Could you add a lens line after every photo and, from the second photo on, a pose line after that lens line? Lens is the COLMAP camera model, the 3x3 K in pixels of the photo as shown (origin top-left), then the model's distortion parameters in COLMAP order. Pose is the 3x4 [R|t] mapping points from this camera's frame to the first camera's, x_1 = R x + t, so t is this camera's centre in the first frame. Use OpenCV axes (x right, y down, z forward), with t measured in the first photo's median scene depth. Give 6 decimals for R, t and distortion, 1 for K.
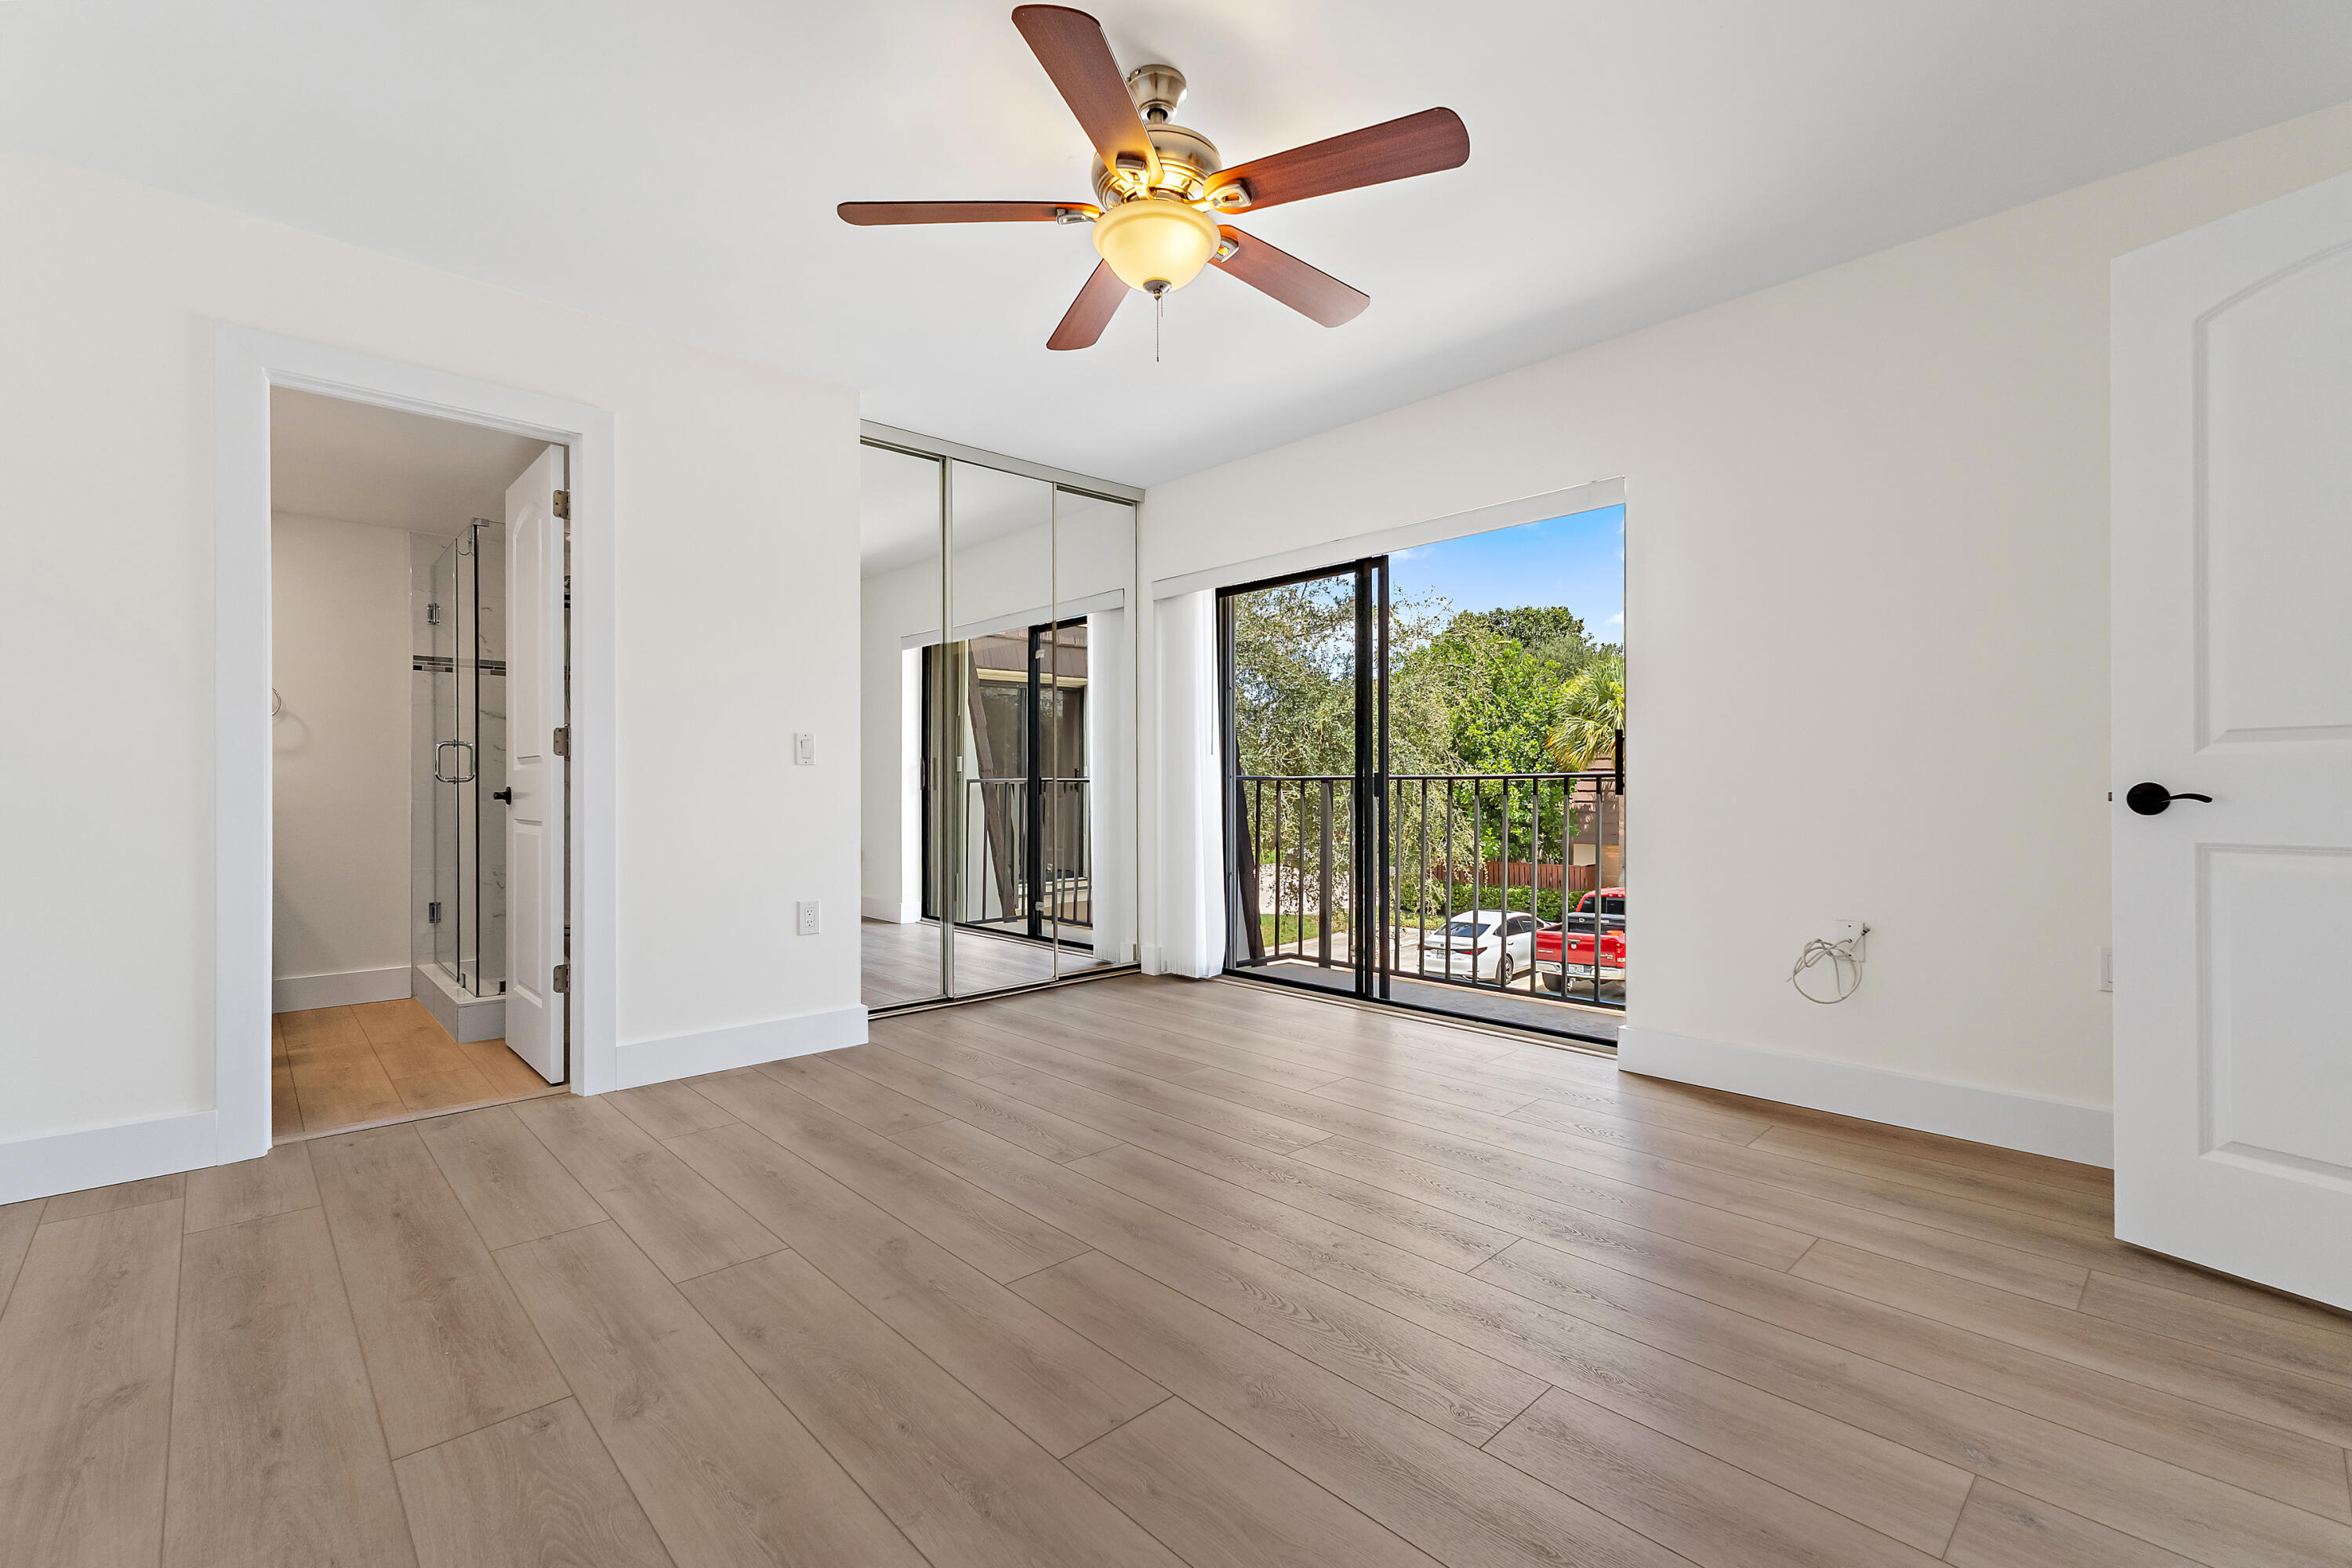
lens RADIAL K [[1011.5, 0, 1178.1], [0, 1011.5, 786.1], [0, 0, 1]] dist [0.010854, -0.001185]
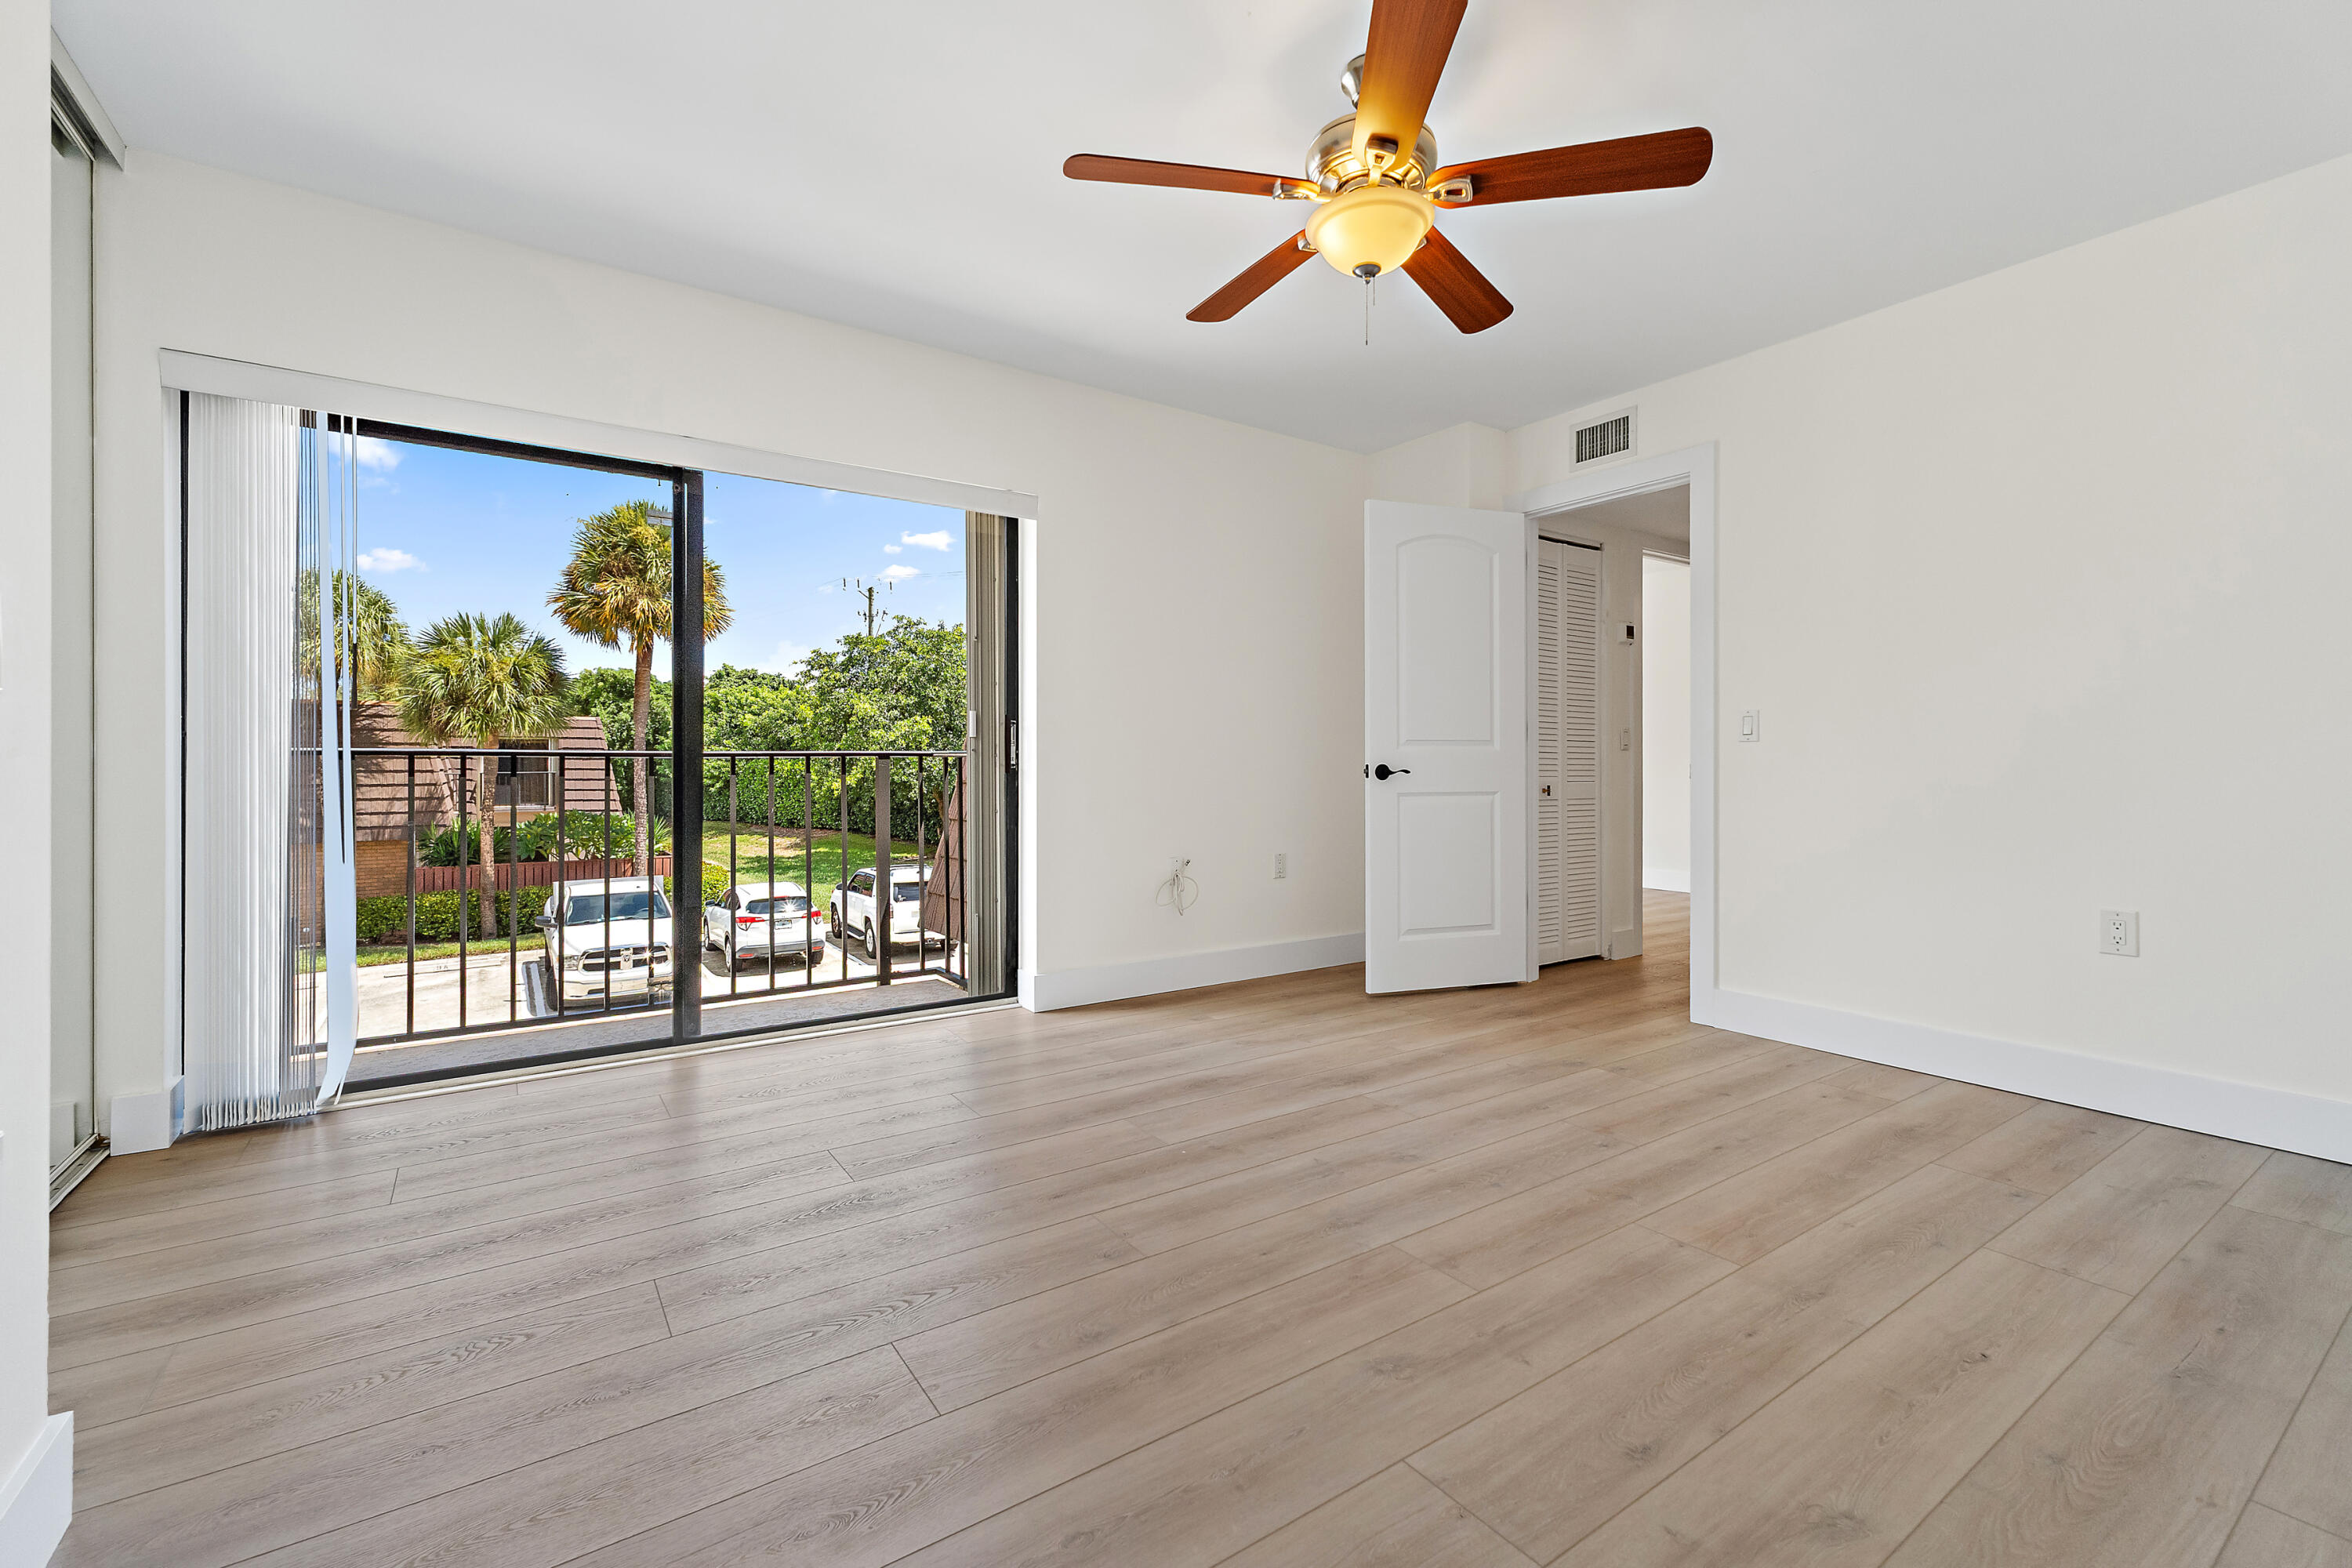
lens RADIAL K [[1011.5, 0, 1193.0], [0, 1011.5, 758.8], [0, 0, 1]] dist [0.010854, -0.001185]
pose [[0.148297, 0.008789, 0.988904, -0.965423], [-0.000559, 0.999961, -0.008803, 0.003410], [-0.988943, 0.000753, 0.148296, 0.941617]]
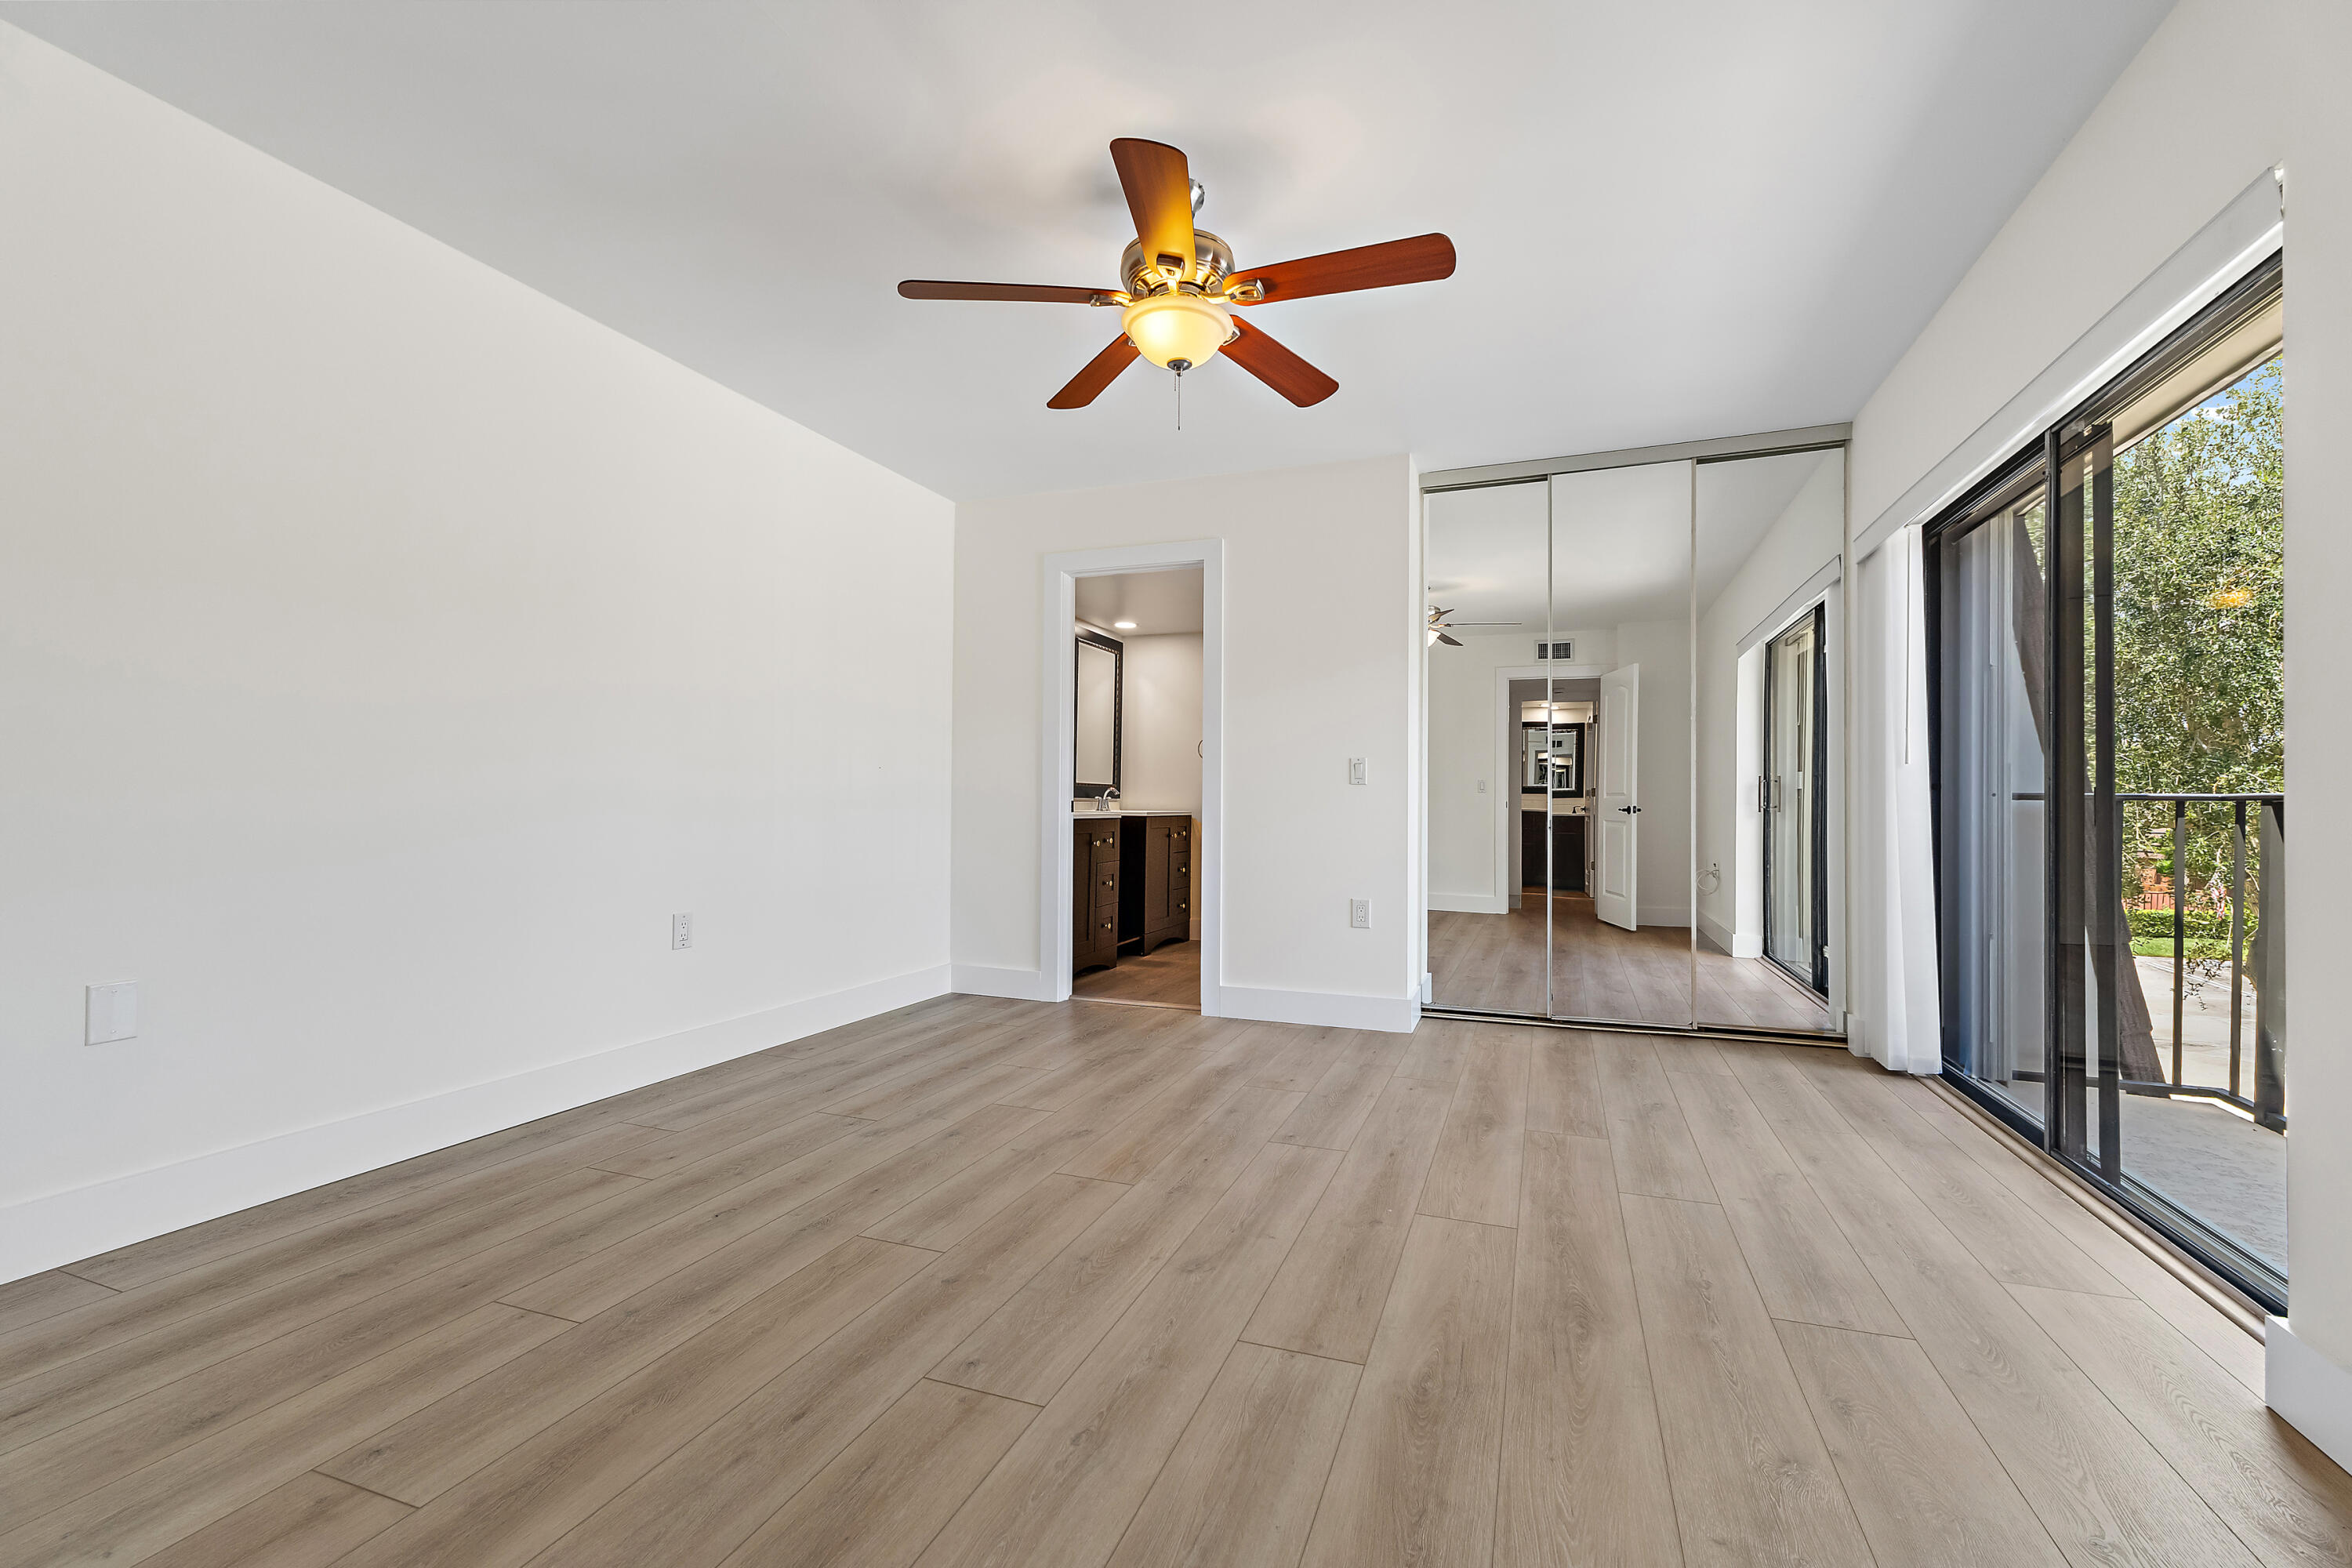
lens RADIAL K [[1011.5, 0, 1211.4], [0, 1011.5, 792.7], [0, 0, 1]] dist [0.010854, -0.001185]
pose [[0.457124, -0.001167, -0.889402, 0.941440], [-0.008714, 0.999945, -0.005791, -0.004157], [0.889360, 0.010398, 0.457088, 0.473936]]
